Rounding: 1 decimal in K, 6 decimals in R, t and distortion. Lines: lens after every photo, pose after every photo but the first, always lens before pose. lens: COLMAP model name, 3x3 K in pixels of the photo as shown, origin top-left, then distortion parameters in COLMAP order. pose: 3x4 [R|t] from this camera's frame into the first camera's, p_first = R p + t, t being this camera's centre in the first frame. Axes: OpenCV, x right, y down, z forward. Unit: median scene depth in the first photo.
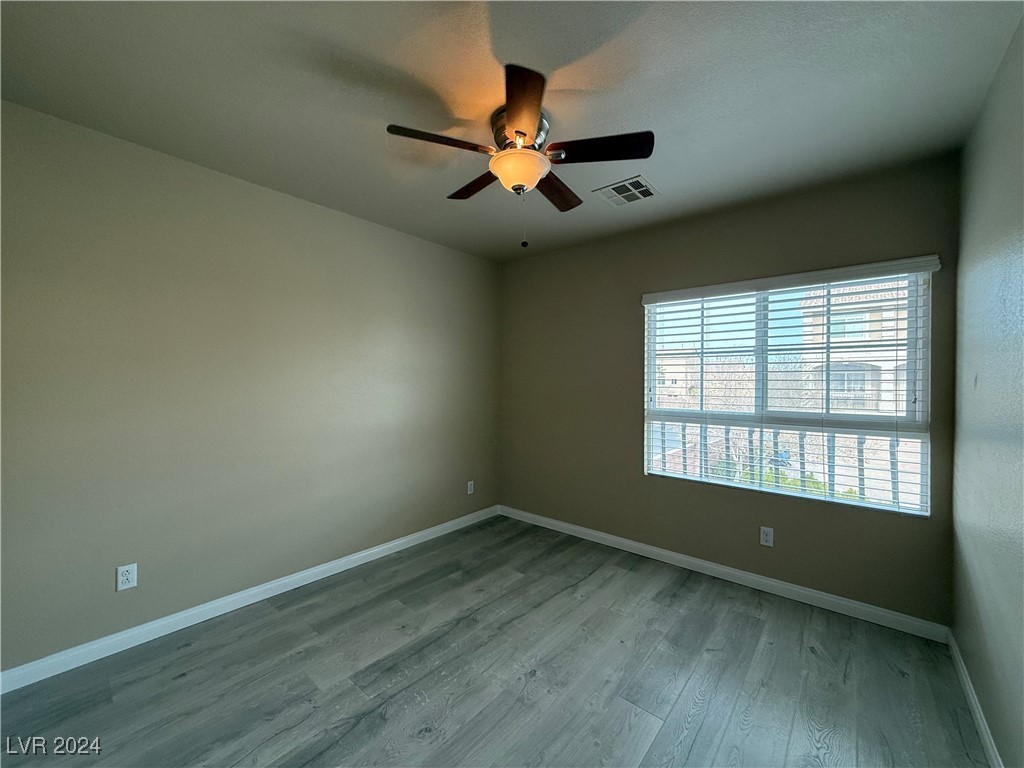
lens RADIAL K [[407.1, 0, 512.0], [0, 407.1, 384.0], [0, 0, 1]] dist [0.012373, 0.000232]
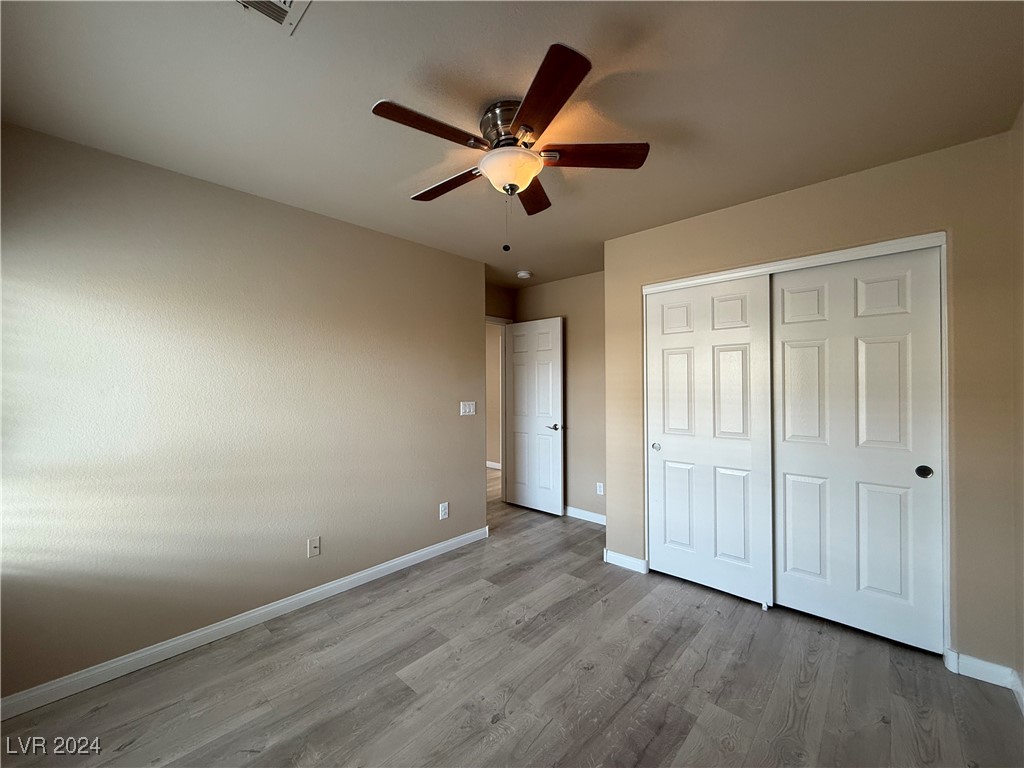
lens RADIAL K [[407.1, 0, 512.0], [0, 407.1, 384.0], [0, 0, 1]] dist [0.012373, 0.000232]
pose [[-0.999097, -0.000865, 0.042475, -0.023786], [-0.000775, 0.999997, 0.002150, -0.031629], [-0.042477, 0.002115, -0.999095, 1.975481]]
